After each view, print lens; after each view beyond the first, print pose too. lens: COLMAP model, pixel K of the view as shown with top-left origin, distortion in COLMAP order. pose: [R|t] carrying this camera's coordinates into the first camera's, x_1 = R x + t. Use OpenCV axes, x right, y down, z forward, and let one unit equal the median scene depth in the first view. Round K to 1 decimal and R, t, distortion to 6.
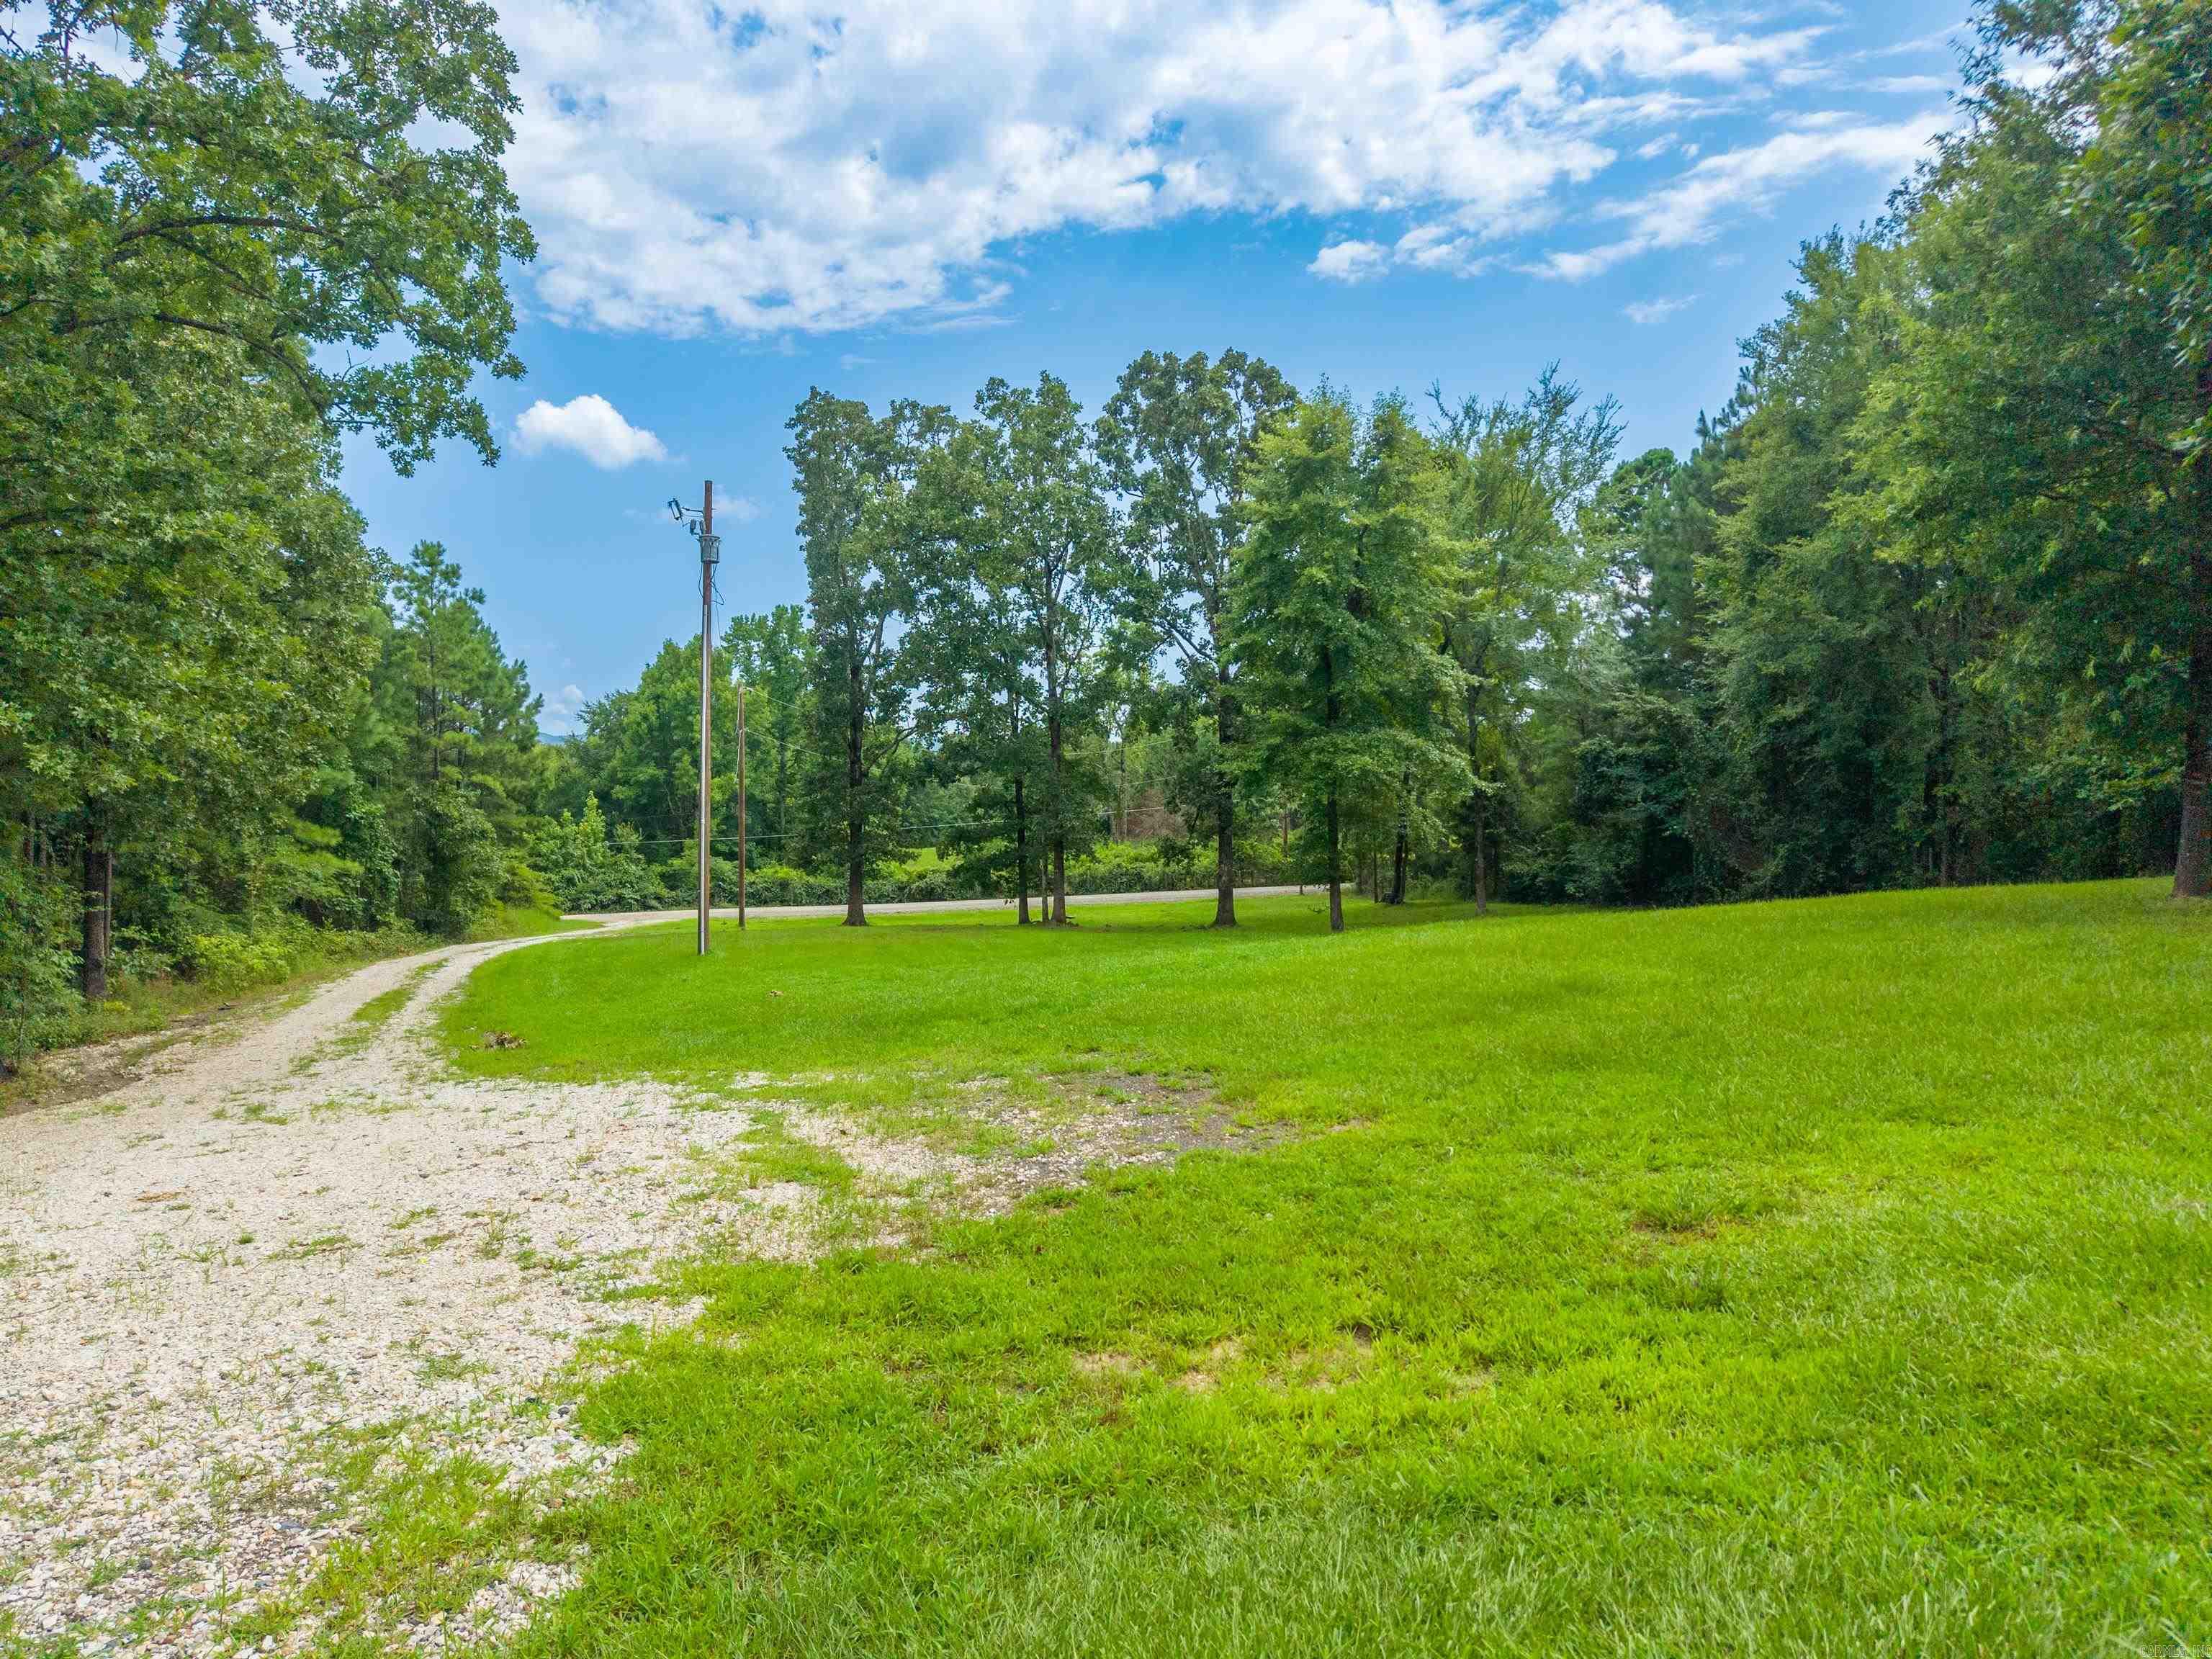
lens RADIAL K [[1501.9, 0, 1123.8], [0, 1501.9, 828.6], [0, 0, 1]] dist [0.027837, -0.024288]
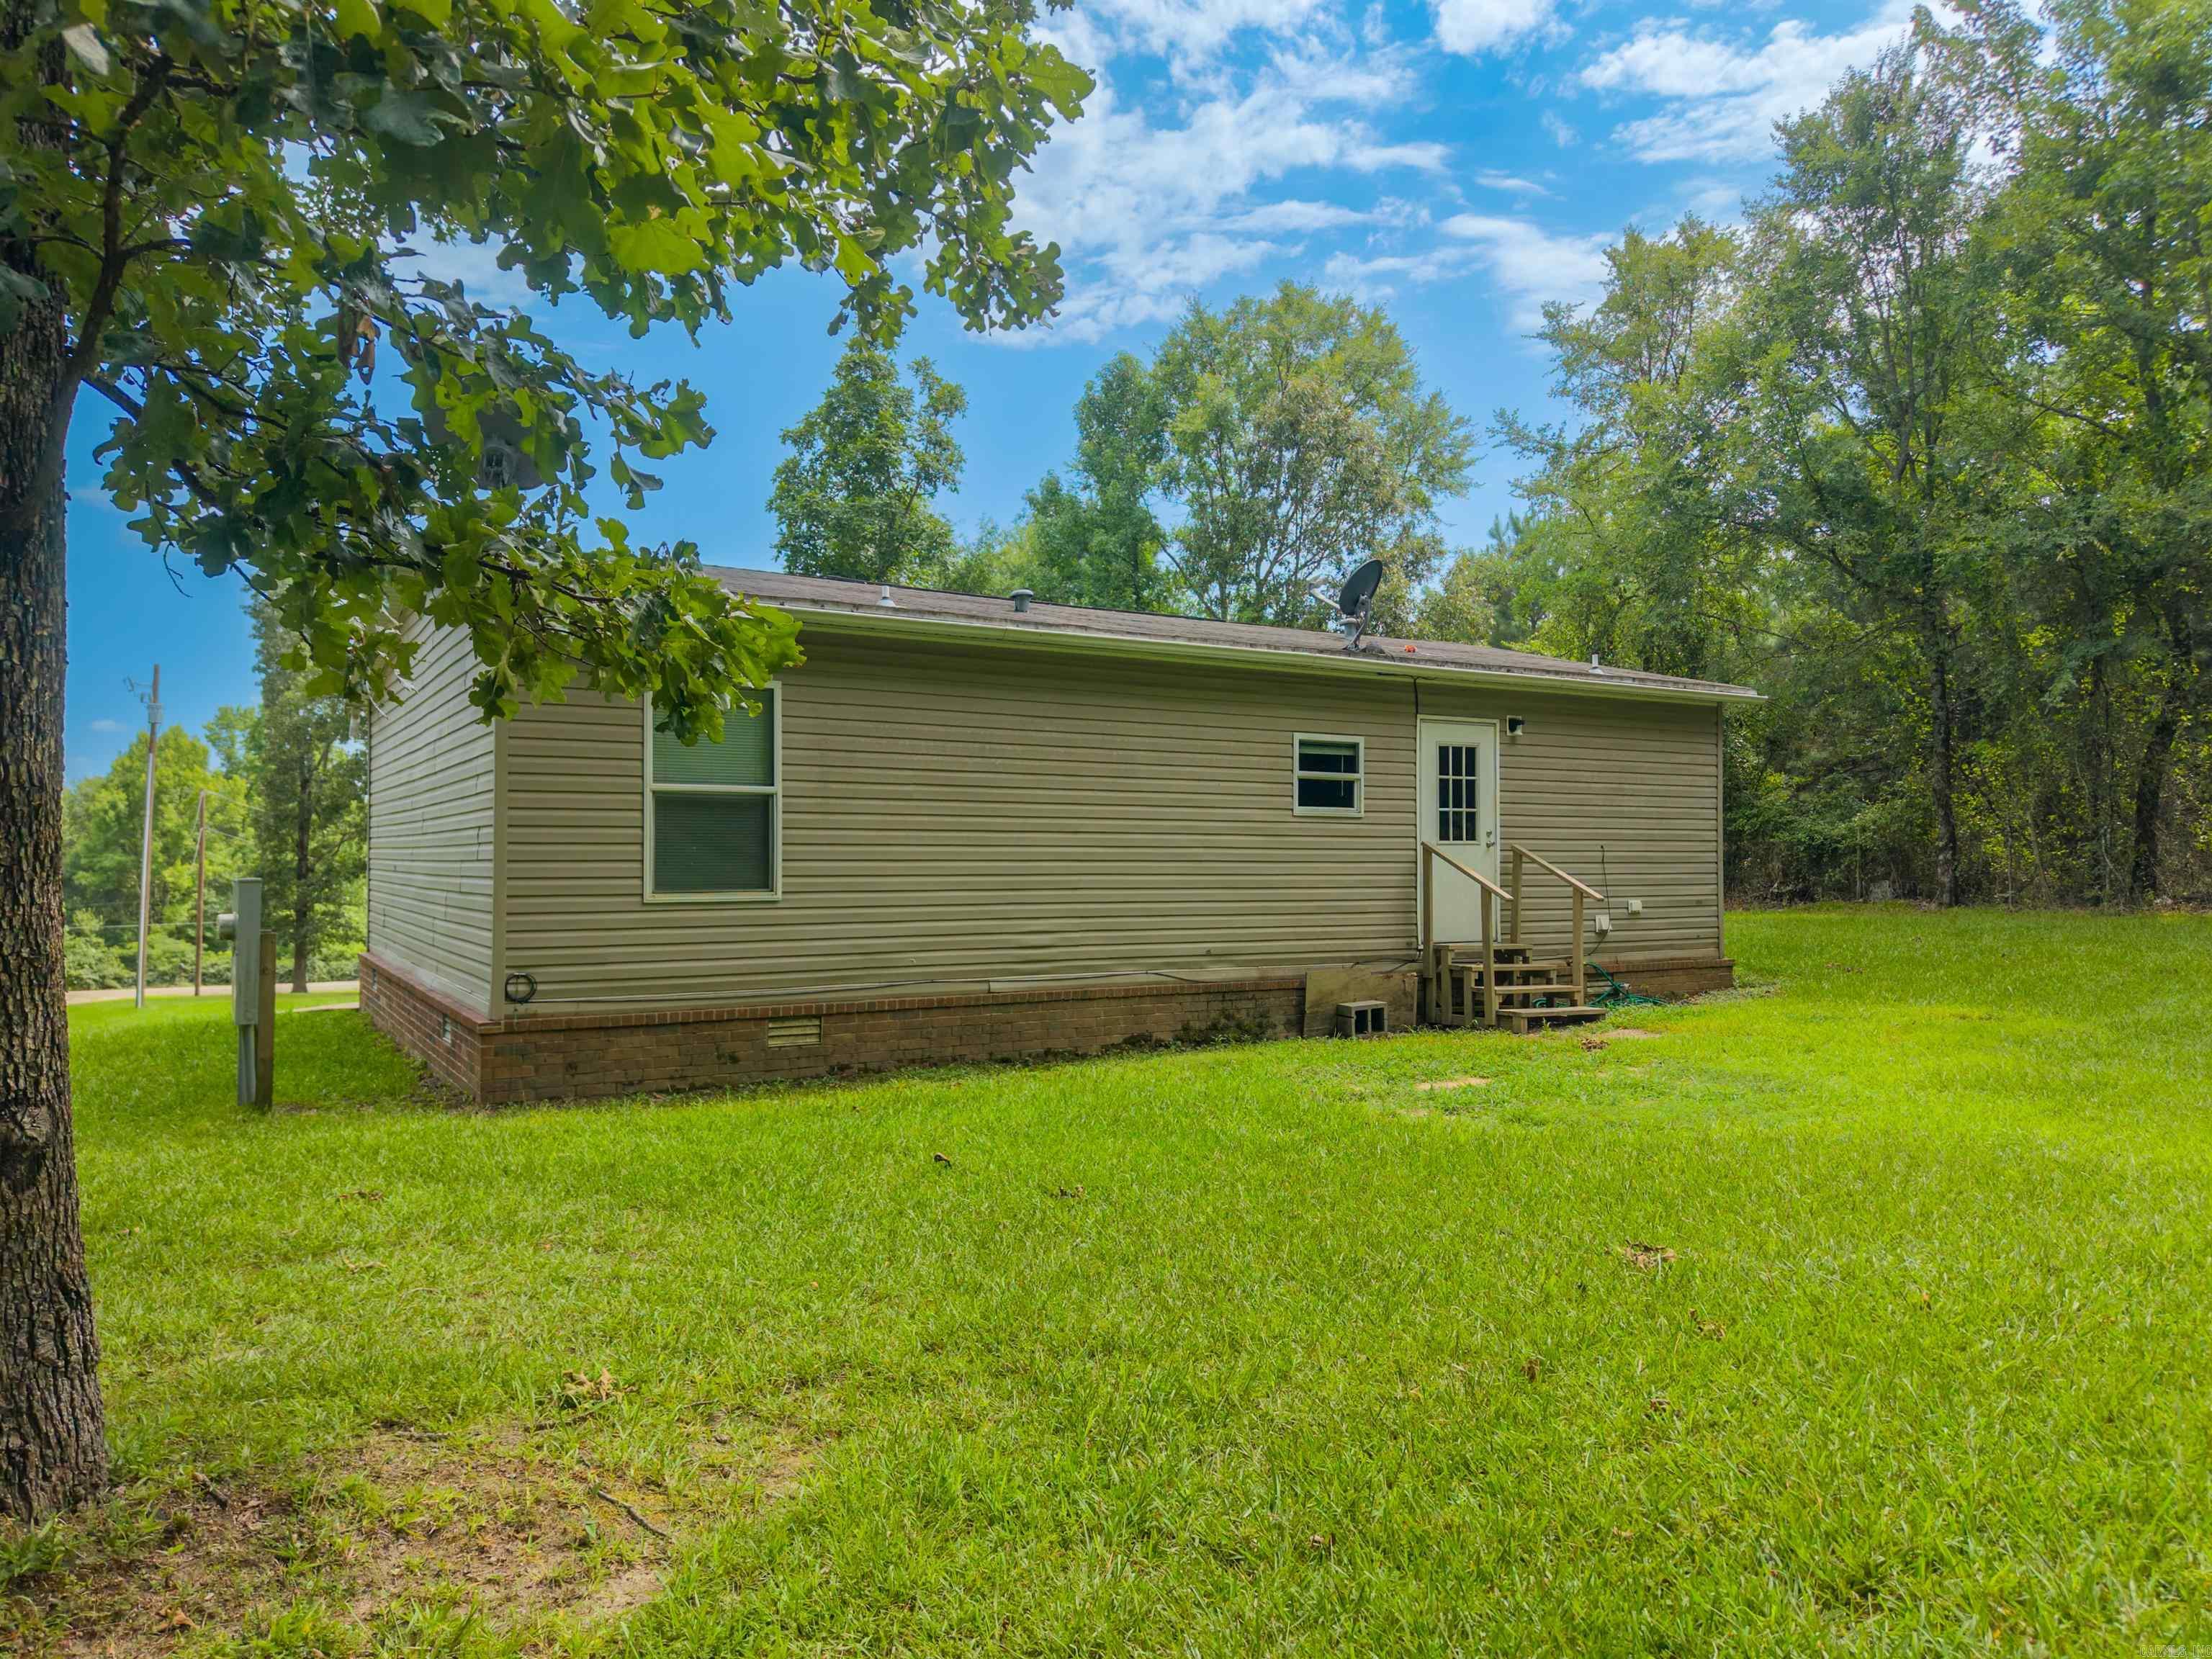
lens RADIAL K [[1501.9, 0, 1095.6], [0, 1501.9, 833.8], [0, 0, 1]] dist [0.027837, -0.024288]
pose [[0.965024, 0.014045, 0.261784, 0.131173], [-0.000180, 0.998599, -0.052915, -0.000419], [-0.262160, 0.051017, 0.963675, -0.375960]]
